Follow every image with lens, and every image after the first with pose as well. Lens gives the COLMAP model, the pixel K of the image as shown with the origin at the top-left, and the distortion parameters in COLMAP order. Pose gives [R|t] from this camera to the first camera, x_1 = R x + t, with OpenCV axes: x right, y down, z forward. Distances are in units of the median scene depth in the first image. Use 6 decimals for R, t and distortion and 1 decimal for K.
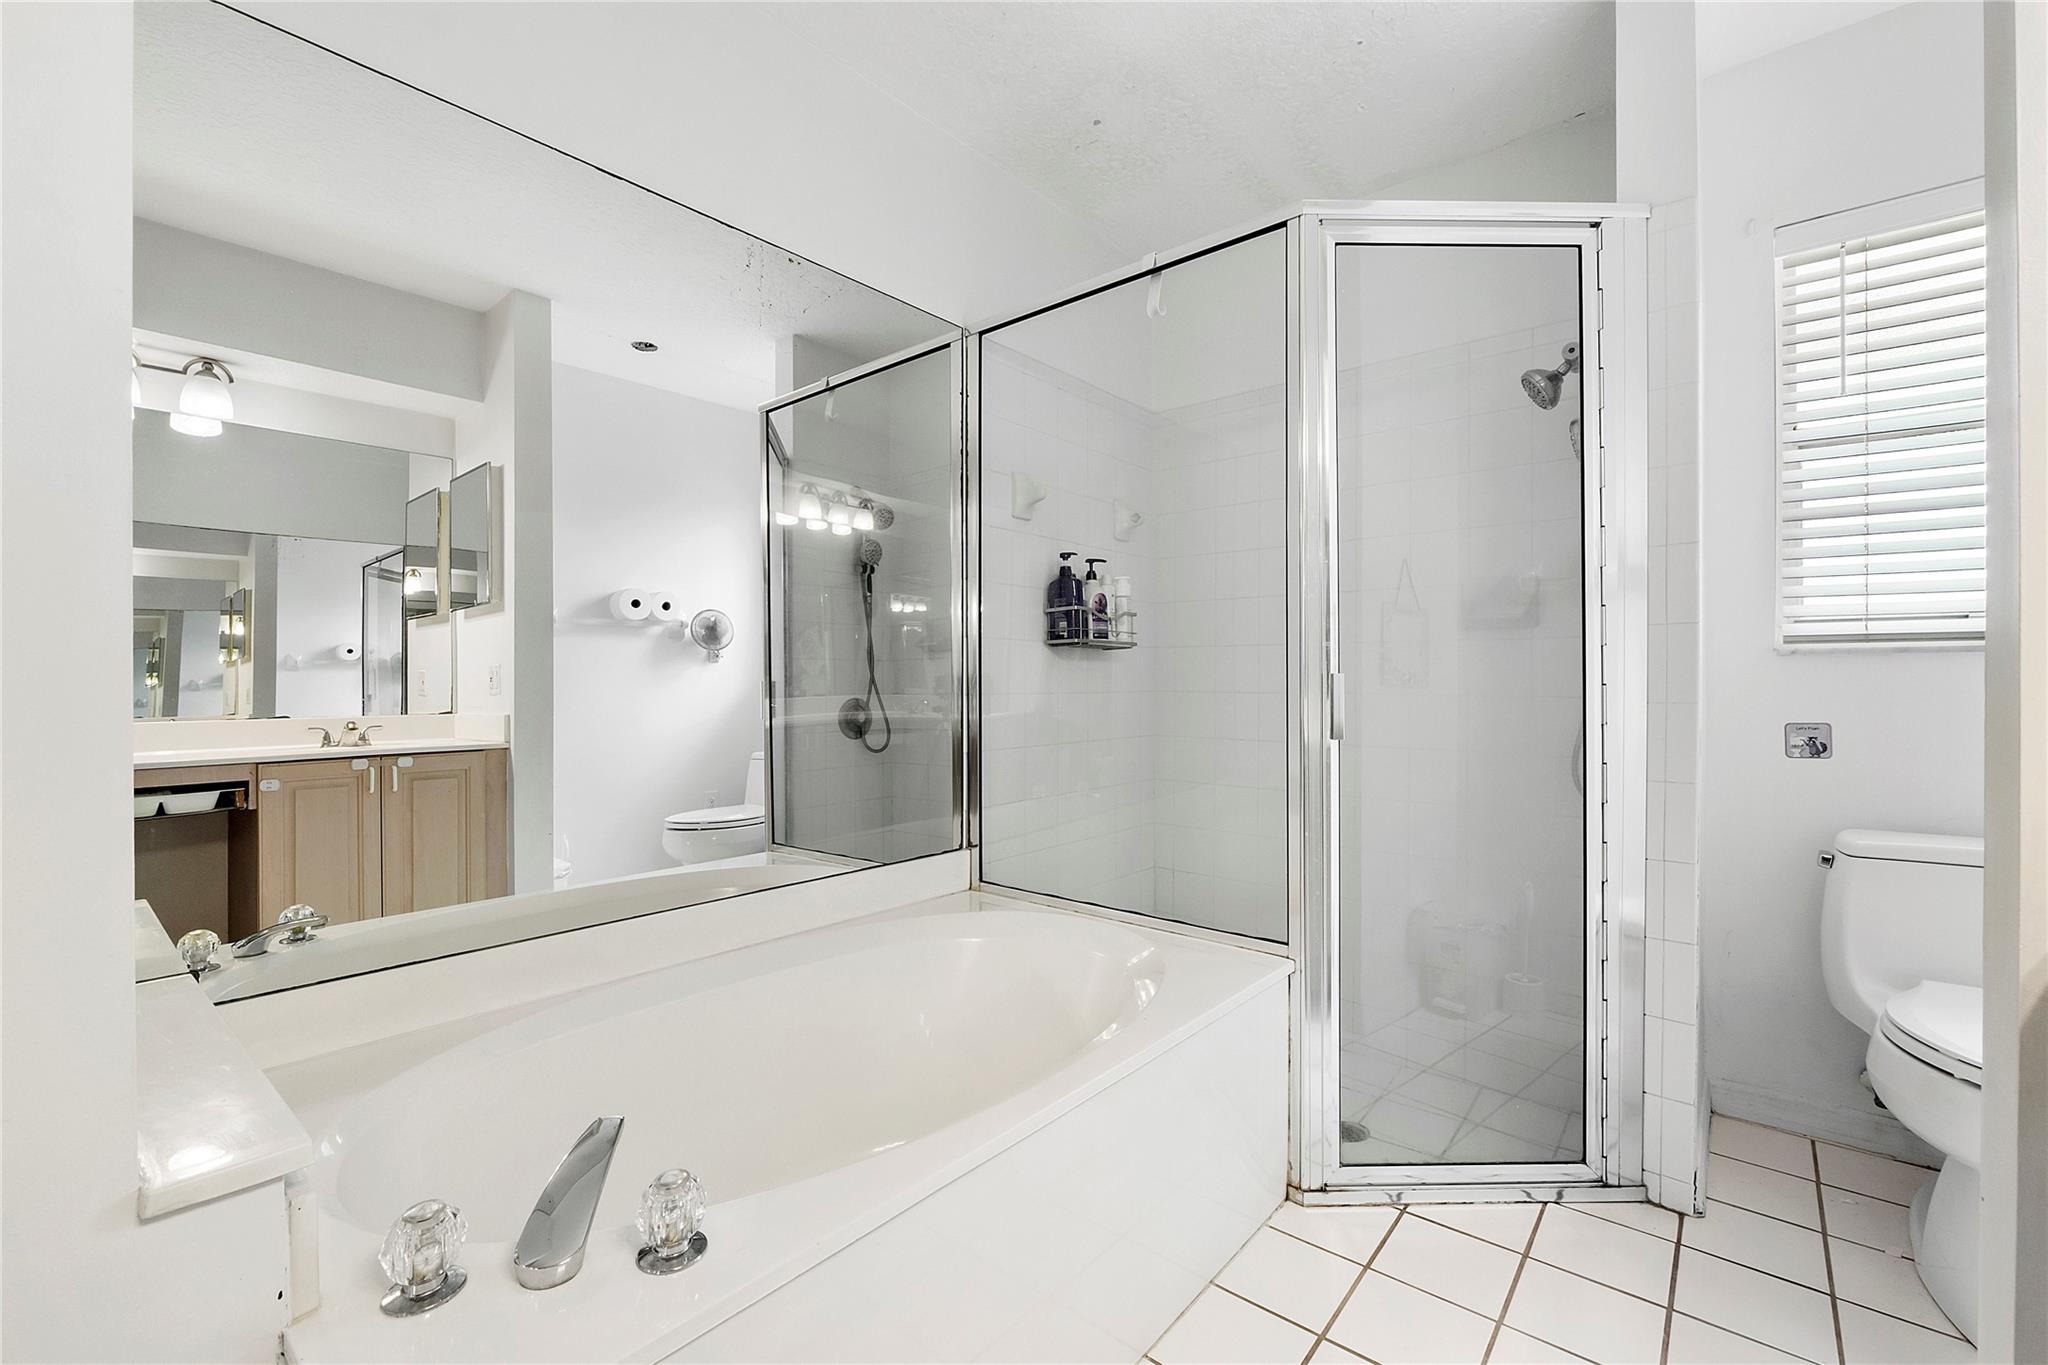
lens RADIAL K [[874.3, 0, 1031.0], [0, 874.3, 681.7], [0, 0, 1]] dist [-0.000381, -0.000516]
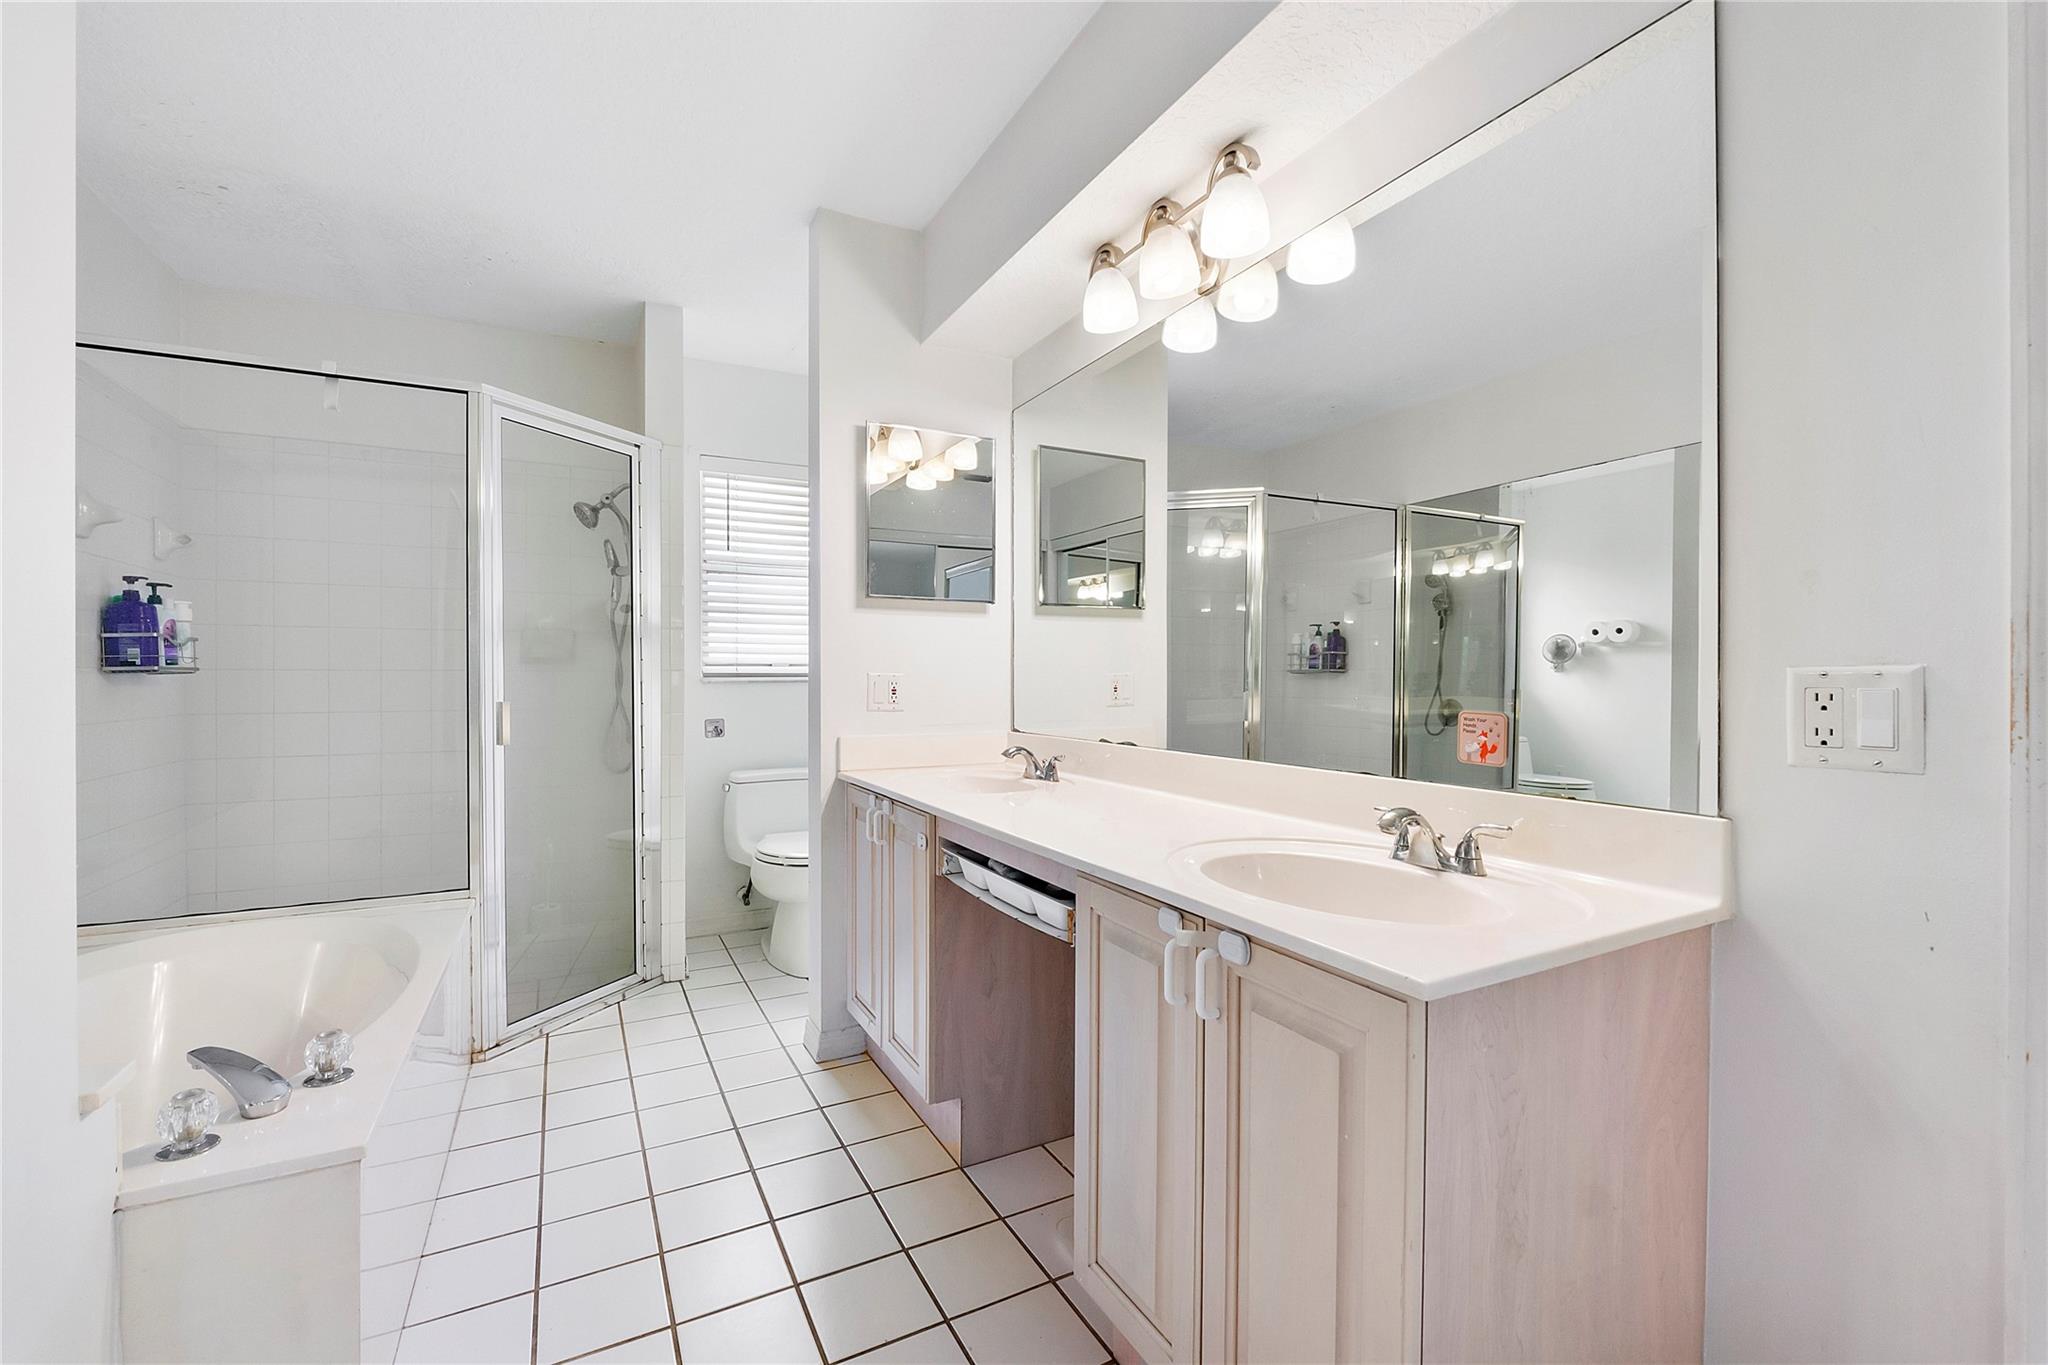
lens RADIAL K [[874.3, 0, 1031.0], [0, 874.3, 681.7], [0, 0, 1]] dist [-0.000381, -0.000516]
pose [[0.380435, -0.006177, 0.924787, -0.615822], [0.003655, 0.999980, 0.005176, -0.041923], [-0.924800, 0.001411, 0.380450, -0.369023]]
